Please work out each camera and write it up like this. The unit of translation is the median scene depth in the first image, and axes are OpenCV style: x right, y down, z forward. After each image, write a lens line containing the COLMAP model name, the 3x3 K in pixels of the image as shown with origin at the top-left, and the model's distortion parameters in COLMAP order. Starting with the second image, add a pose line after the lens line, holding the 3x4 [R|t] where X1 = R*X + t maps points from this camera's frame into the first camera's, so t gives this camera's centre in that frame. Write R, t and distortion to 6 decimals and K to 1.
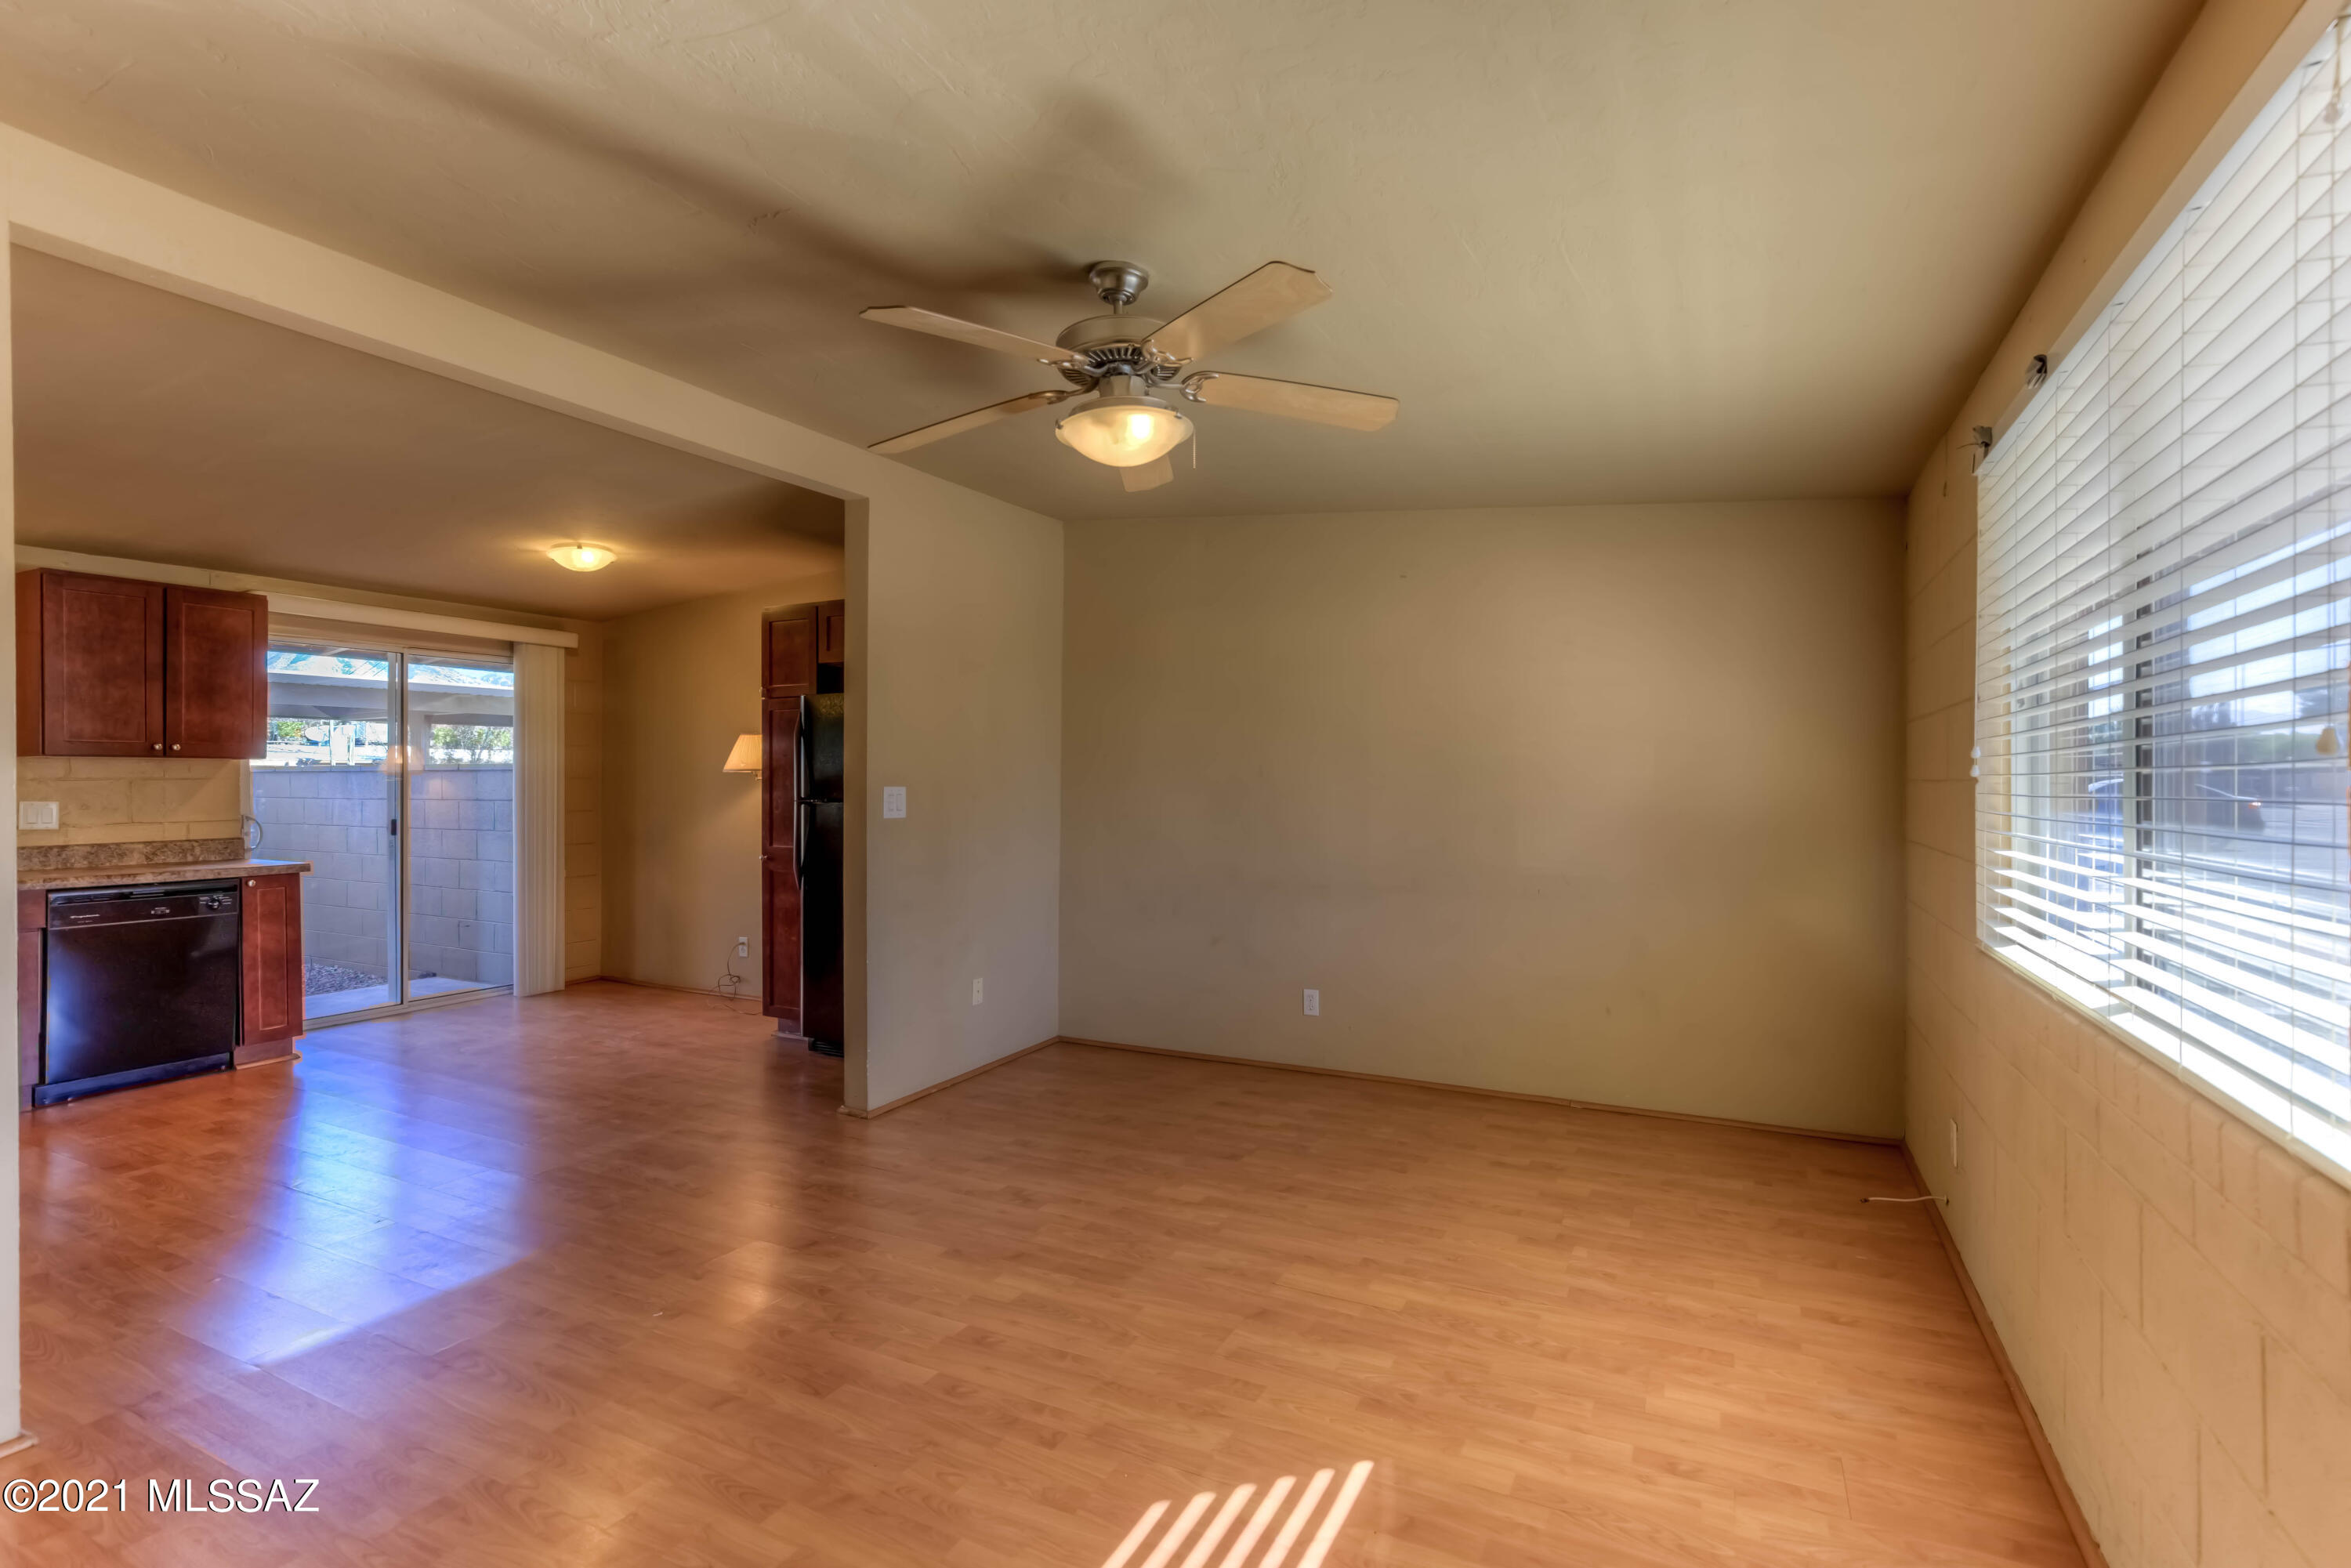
lens RADIAL K [[1094.1, 0, 1170.3], [0, 1094.1, 777.6], [0, 0, 1]] dist [-0.006332, 0.000244]
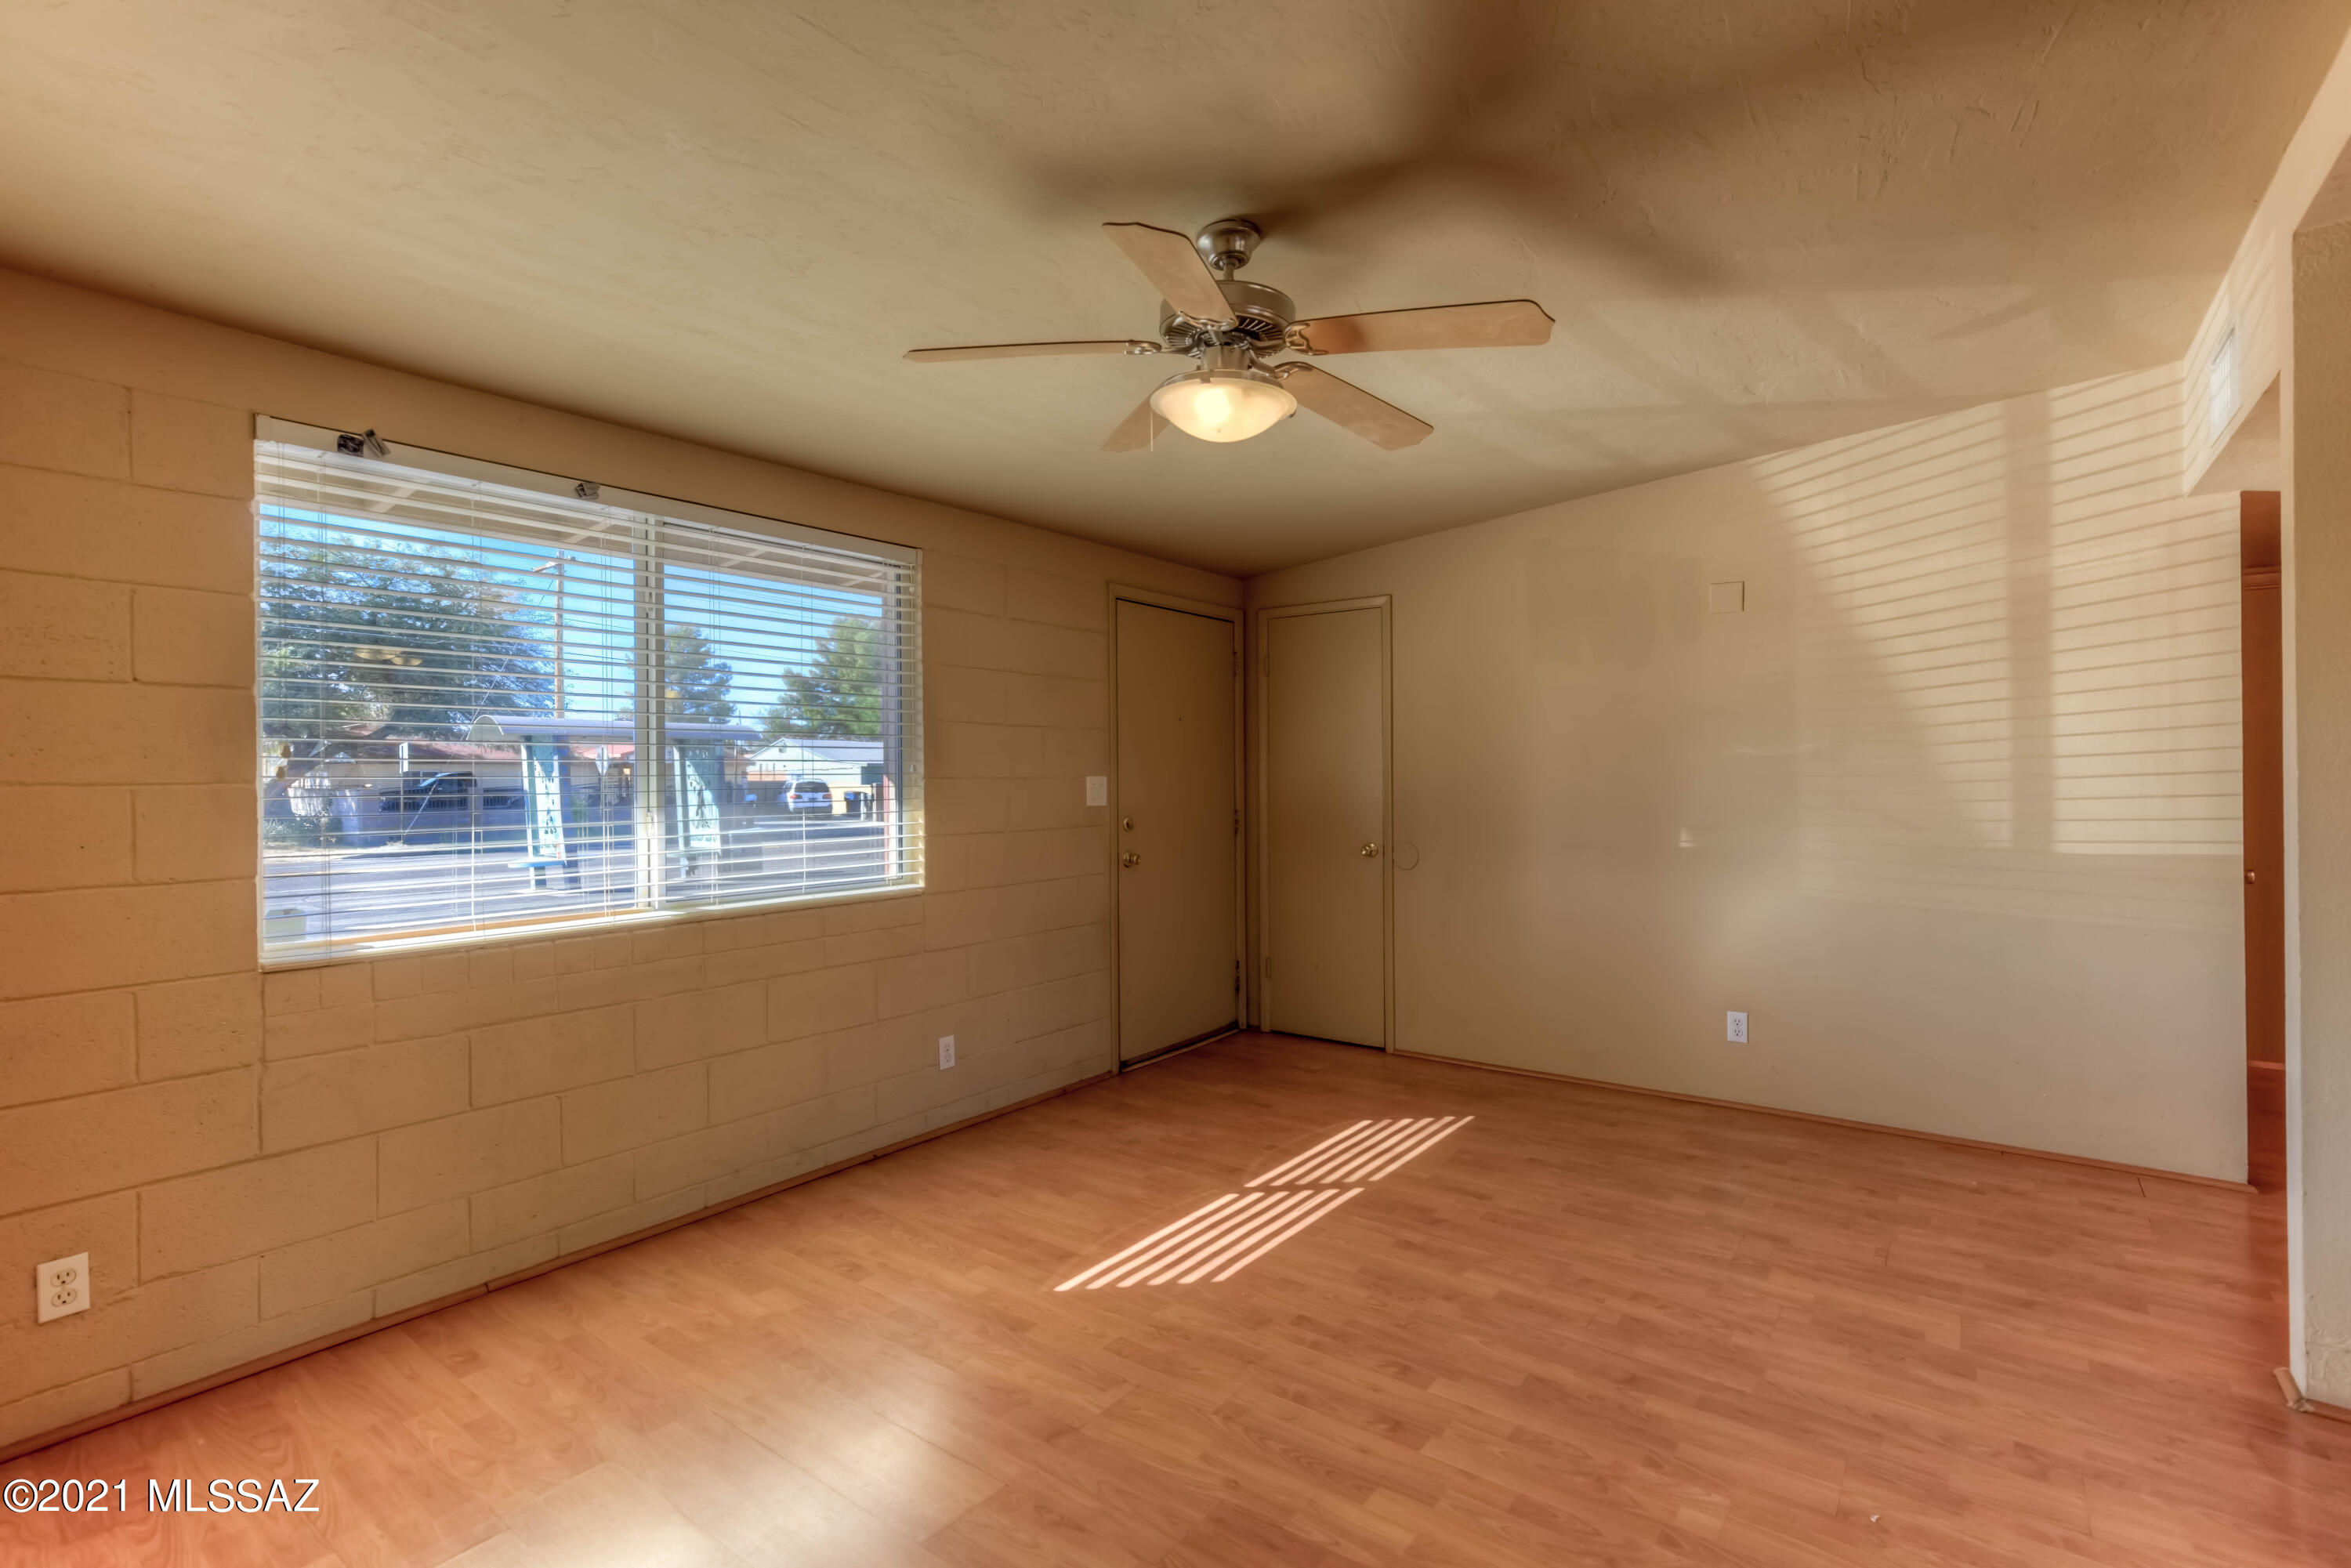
lens RADIAL K [[1085.6, 0, 1175.5], [0, 1085.6, 784.0], [0, 0, 1]] dist [-0.004110, 0.000820]
pose [[-0.986103, 0.007052, 0.165983, -0.085208], [0.007422, 0.999971, 0.001605, 0.005571], [-0.165967, 0.002814, -0.986127, 1.073724]]
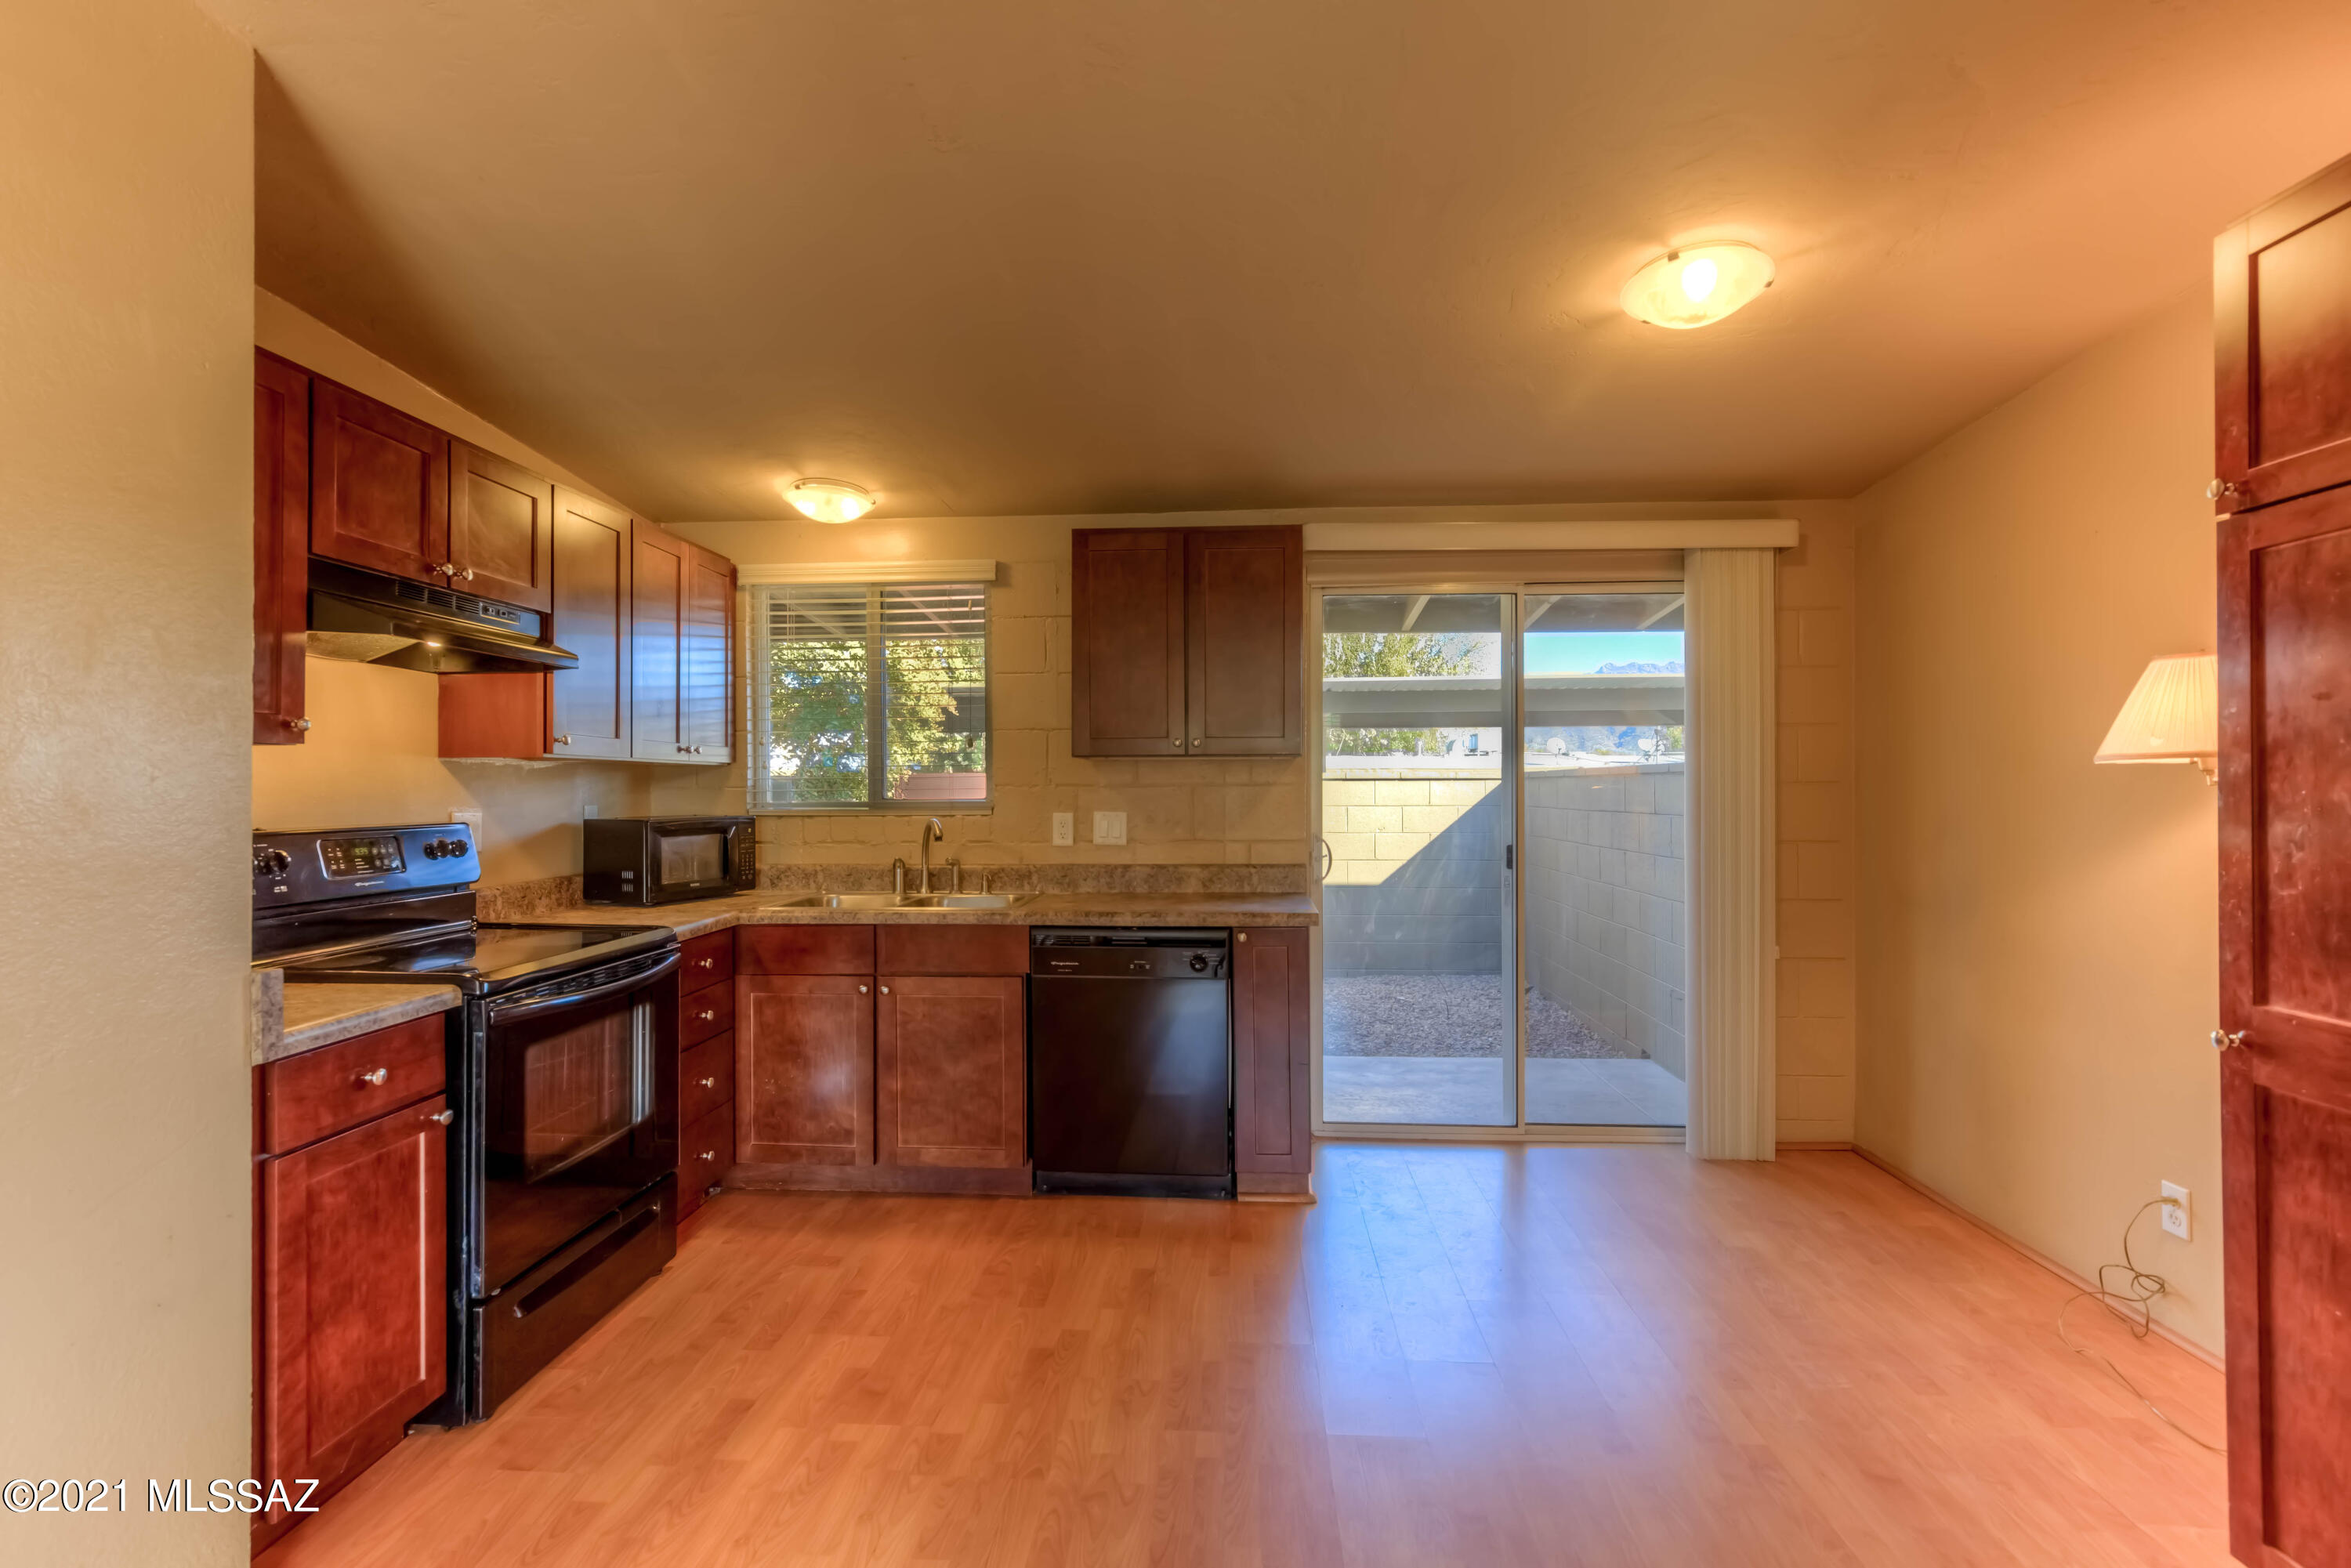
lens RADIAL K [[1073.4, 0, 1172.2], [0, 1073.4, 782.4], [0, 0, 1]] dist [-0.004665, 0.000307]
pose [[0.402417, -0.005435, -0.915440, -0.273473], [0.004186, 0.999983, -0.004097, 0.002774], [0.915447, -0.002183, 0.402433, 0.768890]]
